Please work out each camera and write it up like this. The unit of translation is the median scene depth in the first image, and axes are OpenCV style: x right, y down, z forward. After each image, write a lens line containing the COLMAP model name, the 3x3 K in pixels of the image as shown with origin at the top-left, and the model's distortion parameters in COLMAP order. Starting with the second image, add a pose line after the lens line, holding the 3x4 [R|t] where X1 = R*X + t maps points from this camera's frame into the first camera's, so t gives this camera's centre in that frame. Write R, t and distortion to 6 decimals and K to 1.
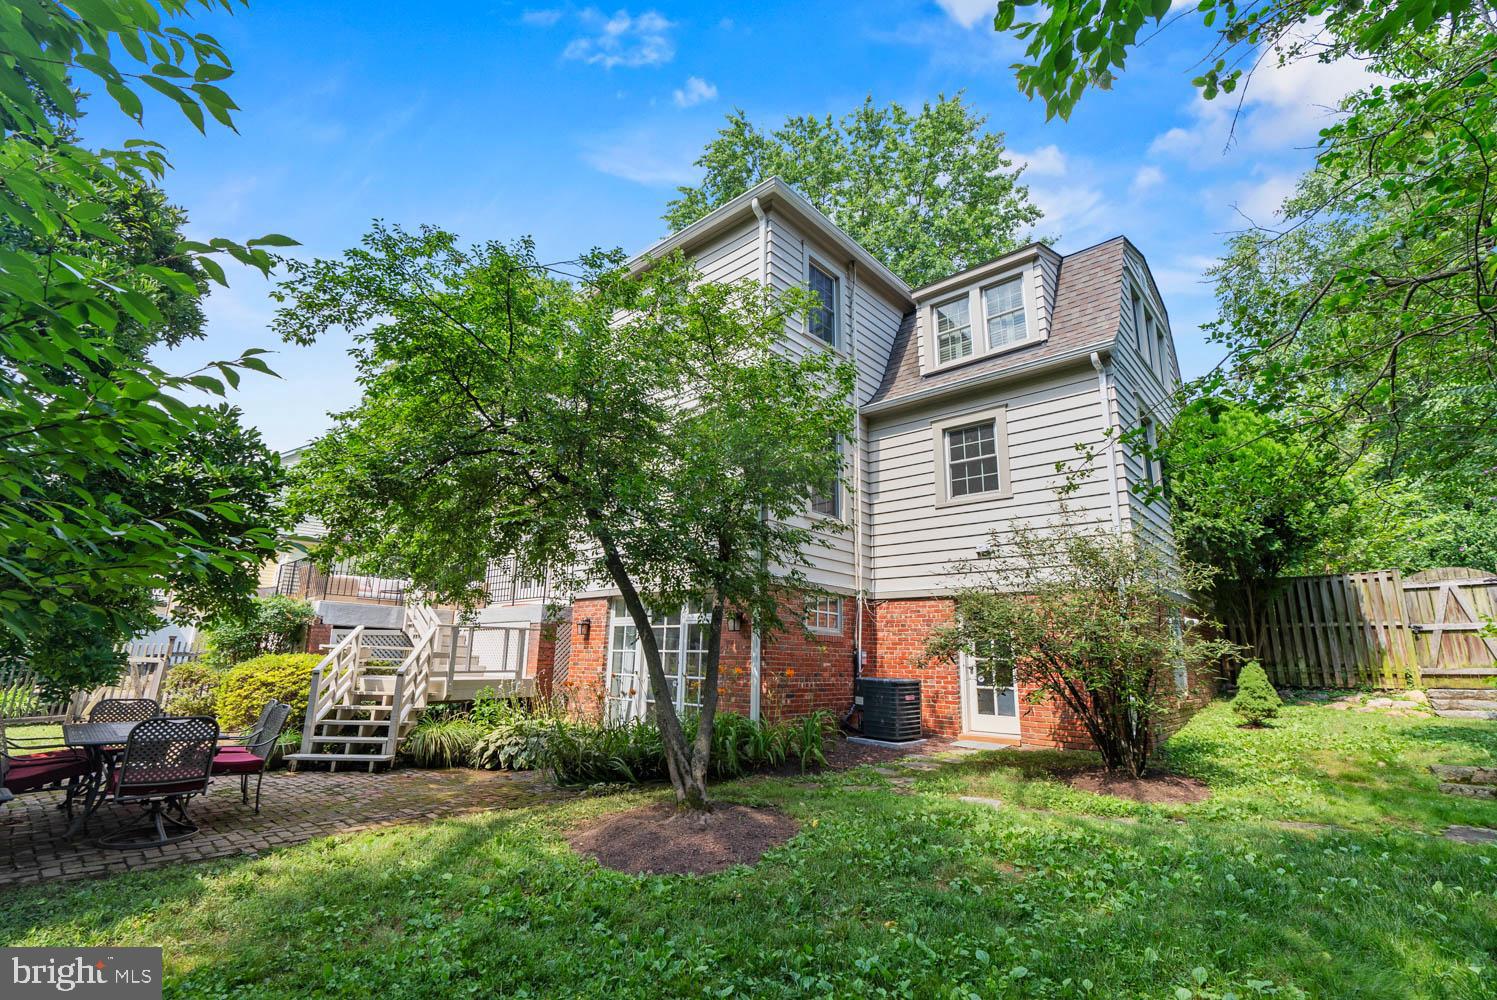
lens RADIAL K [[678.6, 0, 747.1], [0, 678.6, 498.3], [0, 0, 1]] dist [-0.014512, 0.008003]
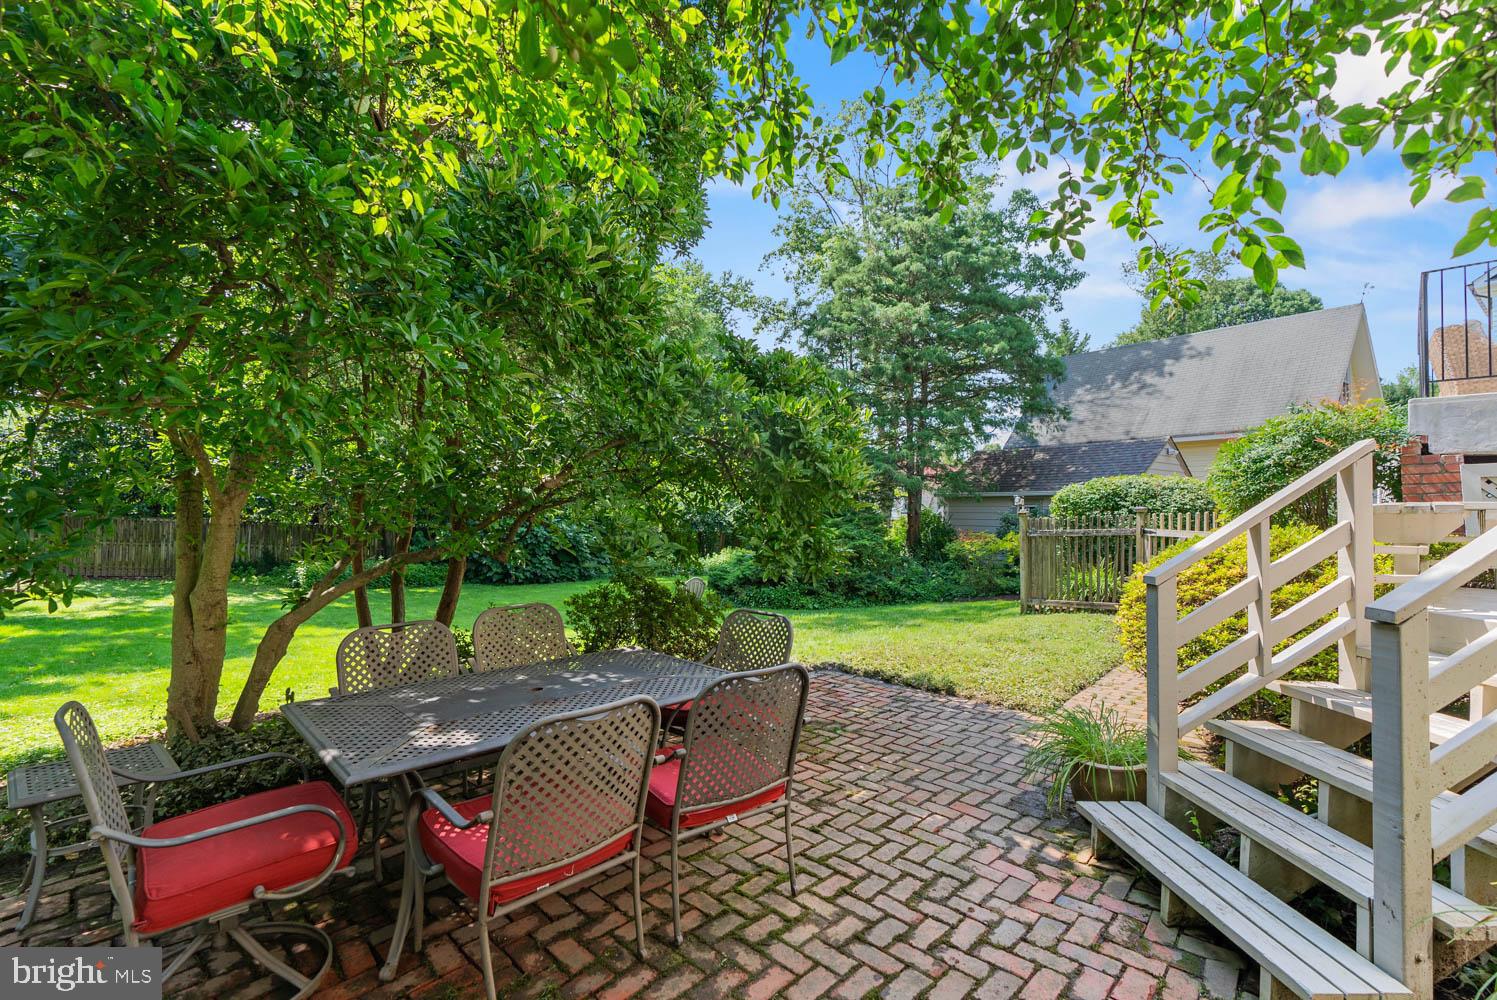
lens RADIAL K [[678.6, 0, 747.1], [0, 678.6, 498.3], [0, 0, 1]] dist [-0.014512, 0.008003]
pose [[-0.034532, -0.040956, -0.998564, -0.268597], [0.231295, 0.971706, -0.047853, 0.173293], [0.972271, -0.232616, -0.024082, 0.769659]]
